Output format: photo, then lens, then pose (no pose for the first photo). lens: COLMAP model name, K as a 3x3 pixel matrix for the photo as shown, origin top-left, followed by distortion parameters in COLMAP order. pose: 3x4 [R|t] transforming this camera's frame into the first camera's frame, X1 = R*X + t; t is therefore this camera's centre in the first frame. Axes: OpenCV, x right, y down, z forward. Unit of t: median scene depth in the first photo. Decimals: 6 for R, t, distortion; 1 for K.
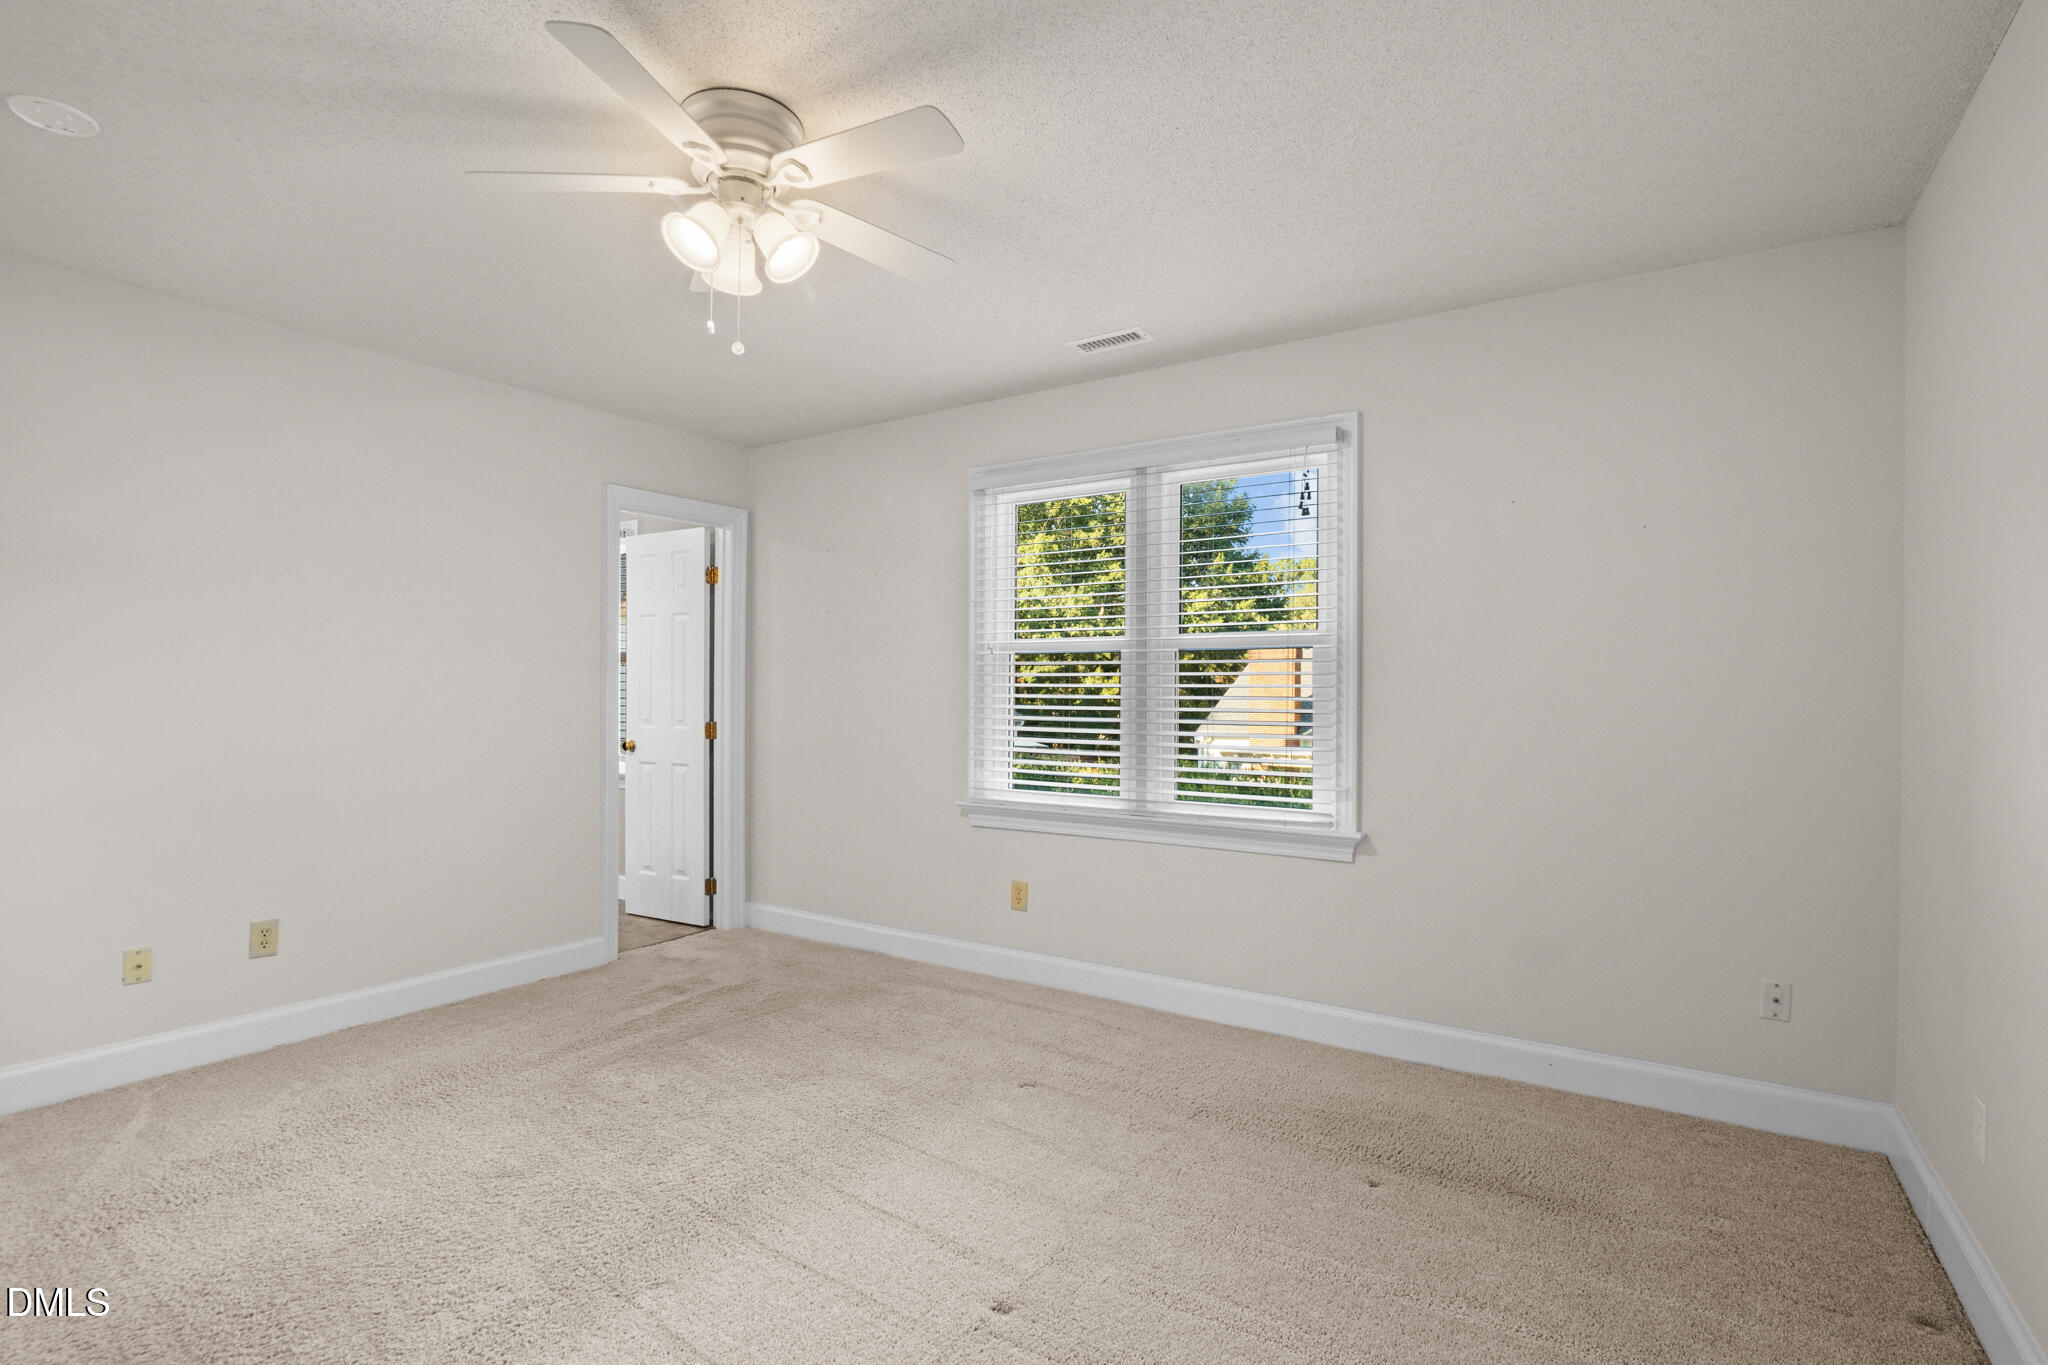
lens RADIAL K [[974.6, 0, 1046.8], [0, 974.6, 697.7], [0, 0, 1]] dist [0.001595, 0.000091]
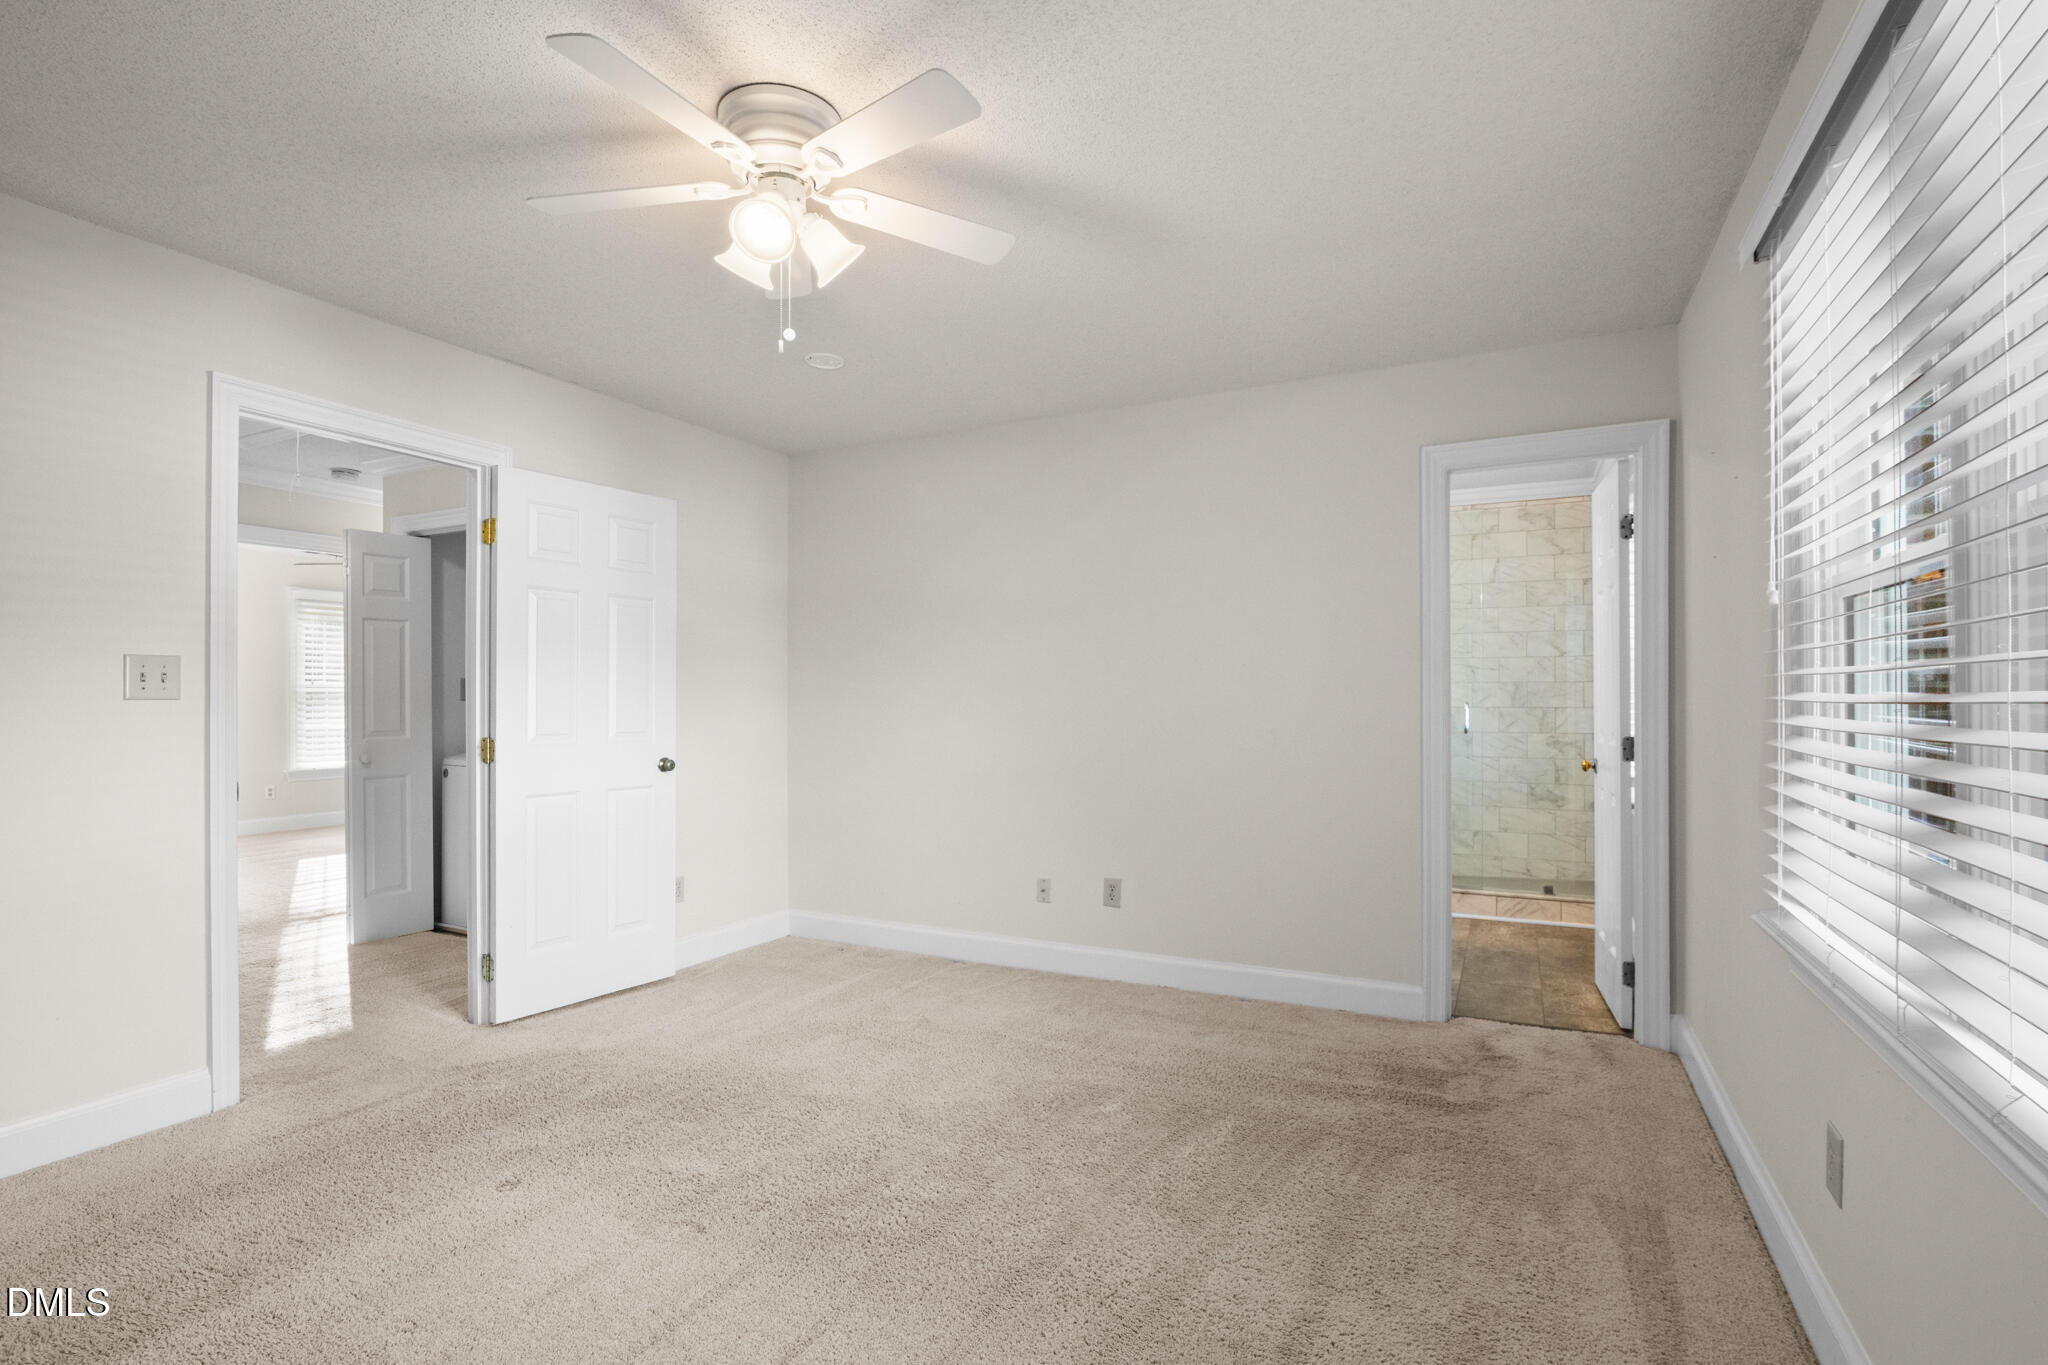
lens RADIAL K [[974.6, 0, 1046.8], [0, 974.6, 697.7], [0, 0, 1]] dist [0.001595, 0.000091]
pose [[0.123720, -0.006401, -0.992297, 0.399451], [-0.001941, 0.999976, -0.006693, 0.002614], [0.992315, 0.002754, 0.123705, 0.681385]]
